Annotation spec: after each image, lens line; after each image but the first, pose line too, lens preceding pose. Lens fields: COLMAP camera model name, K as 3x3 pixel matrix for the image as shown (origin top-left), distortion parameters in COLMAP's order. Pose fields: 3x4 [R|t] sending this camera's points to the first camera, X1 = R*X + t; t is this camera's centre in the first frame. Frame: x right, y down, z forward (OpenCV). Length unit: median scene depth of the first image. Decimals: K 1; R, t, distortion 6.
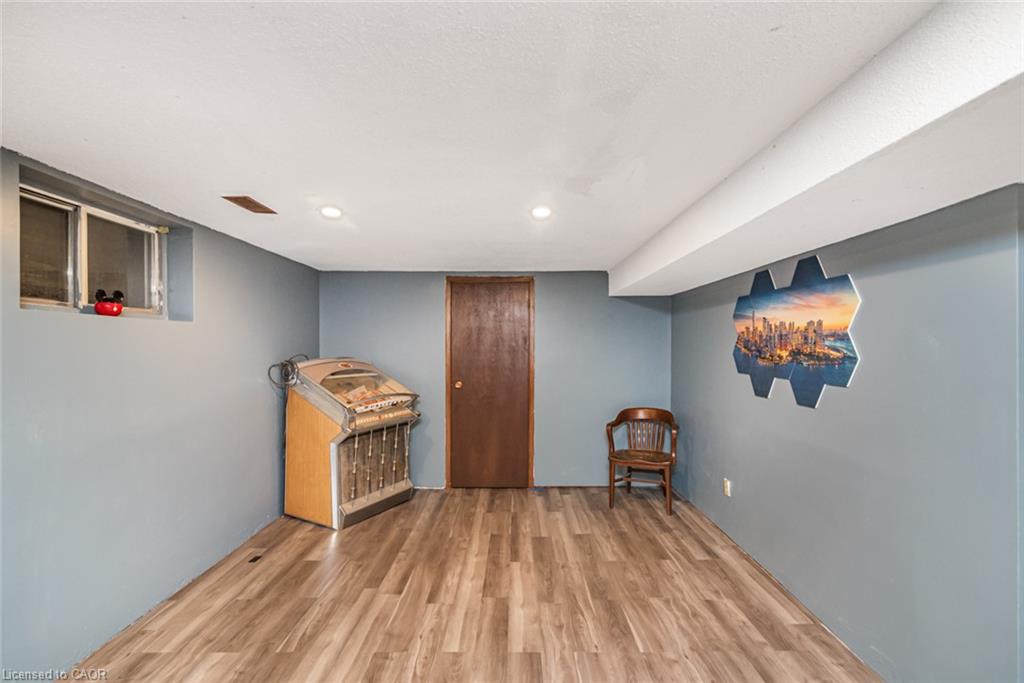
lens RADIAL K [[473.0, 0, 514.6], [0, 473.0, 352.1], [0, 0, 1]] dist [0.015485, -0.000172]
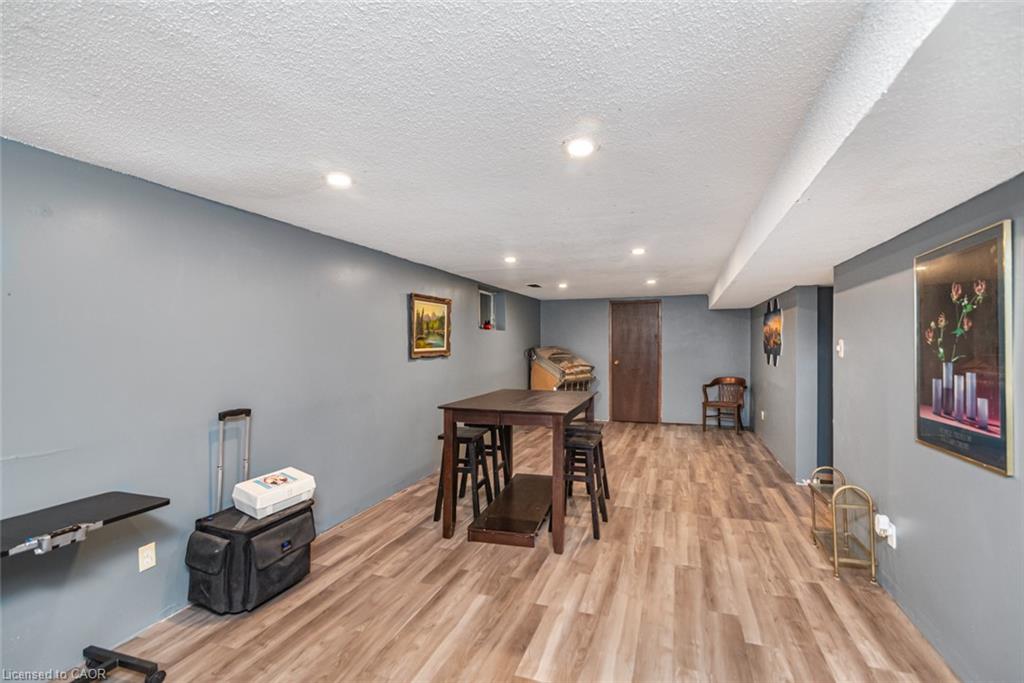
lens RADIAL K [[484.4, 0, 516.3], [0, 484.4, 346.9], [0, 0, 1]] dist [-0.015322, -0.000691]
pose [[0.947409, -0.000710, -0.320023, 0.121249], [0.000289, 0.999999, -0.001362, 0.016957], [0.320024, 0.001198, 0.947409, -0.956677]]
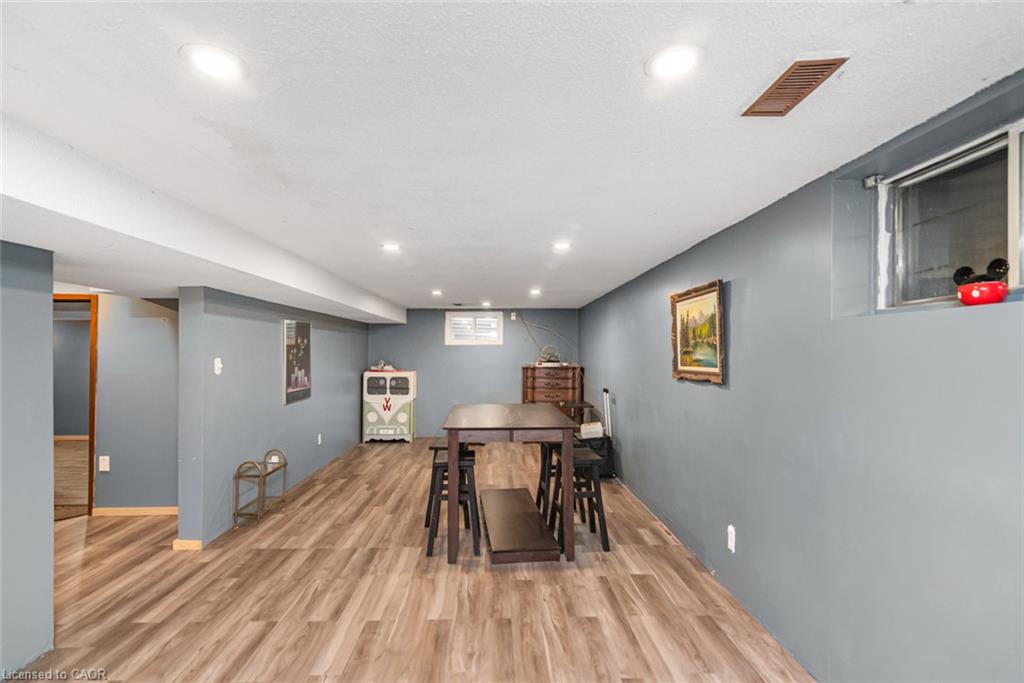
lens RADIAL K [[484.4, 0, 516.3], [0, 484.4, 346.9], [0, 0, 1]] dist [-0.015322, -0.000691]
pose [[-0.998949, 0.002502, -0.045777, -0.141344], [0.002692, 0.999988, -0.004093, -0.013205], [0.045767, -0.004212, -0.998943, 0.955049]]
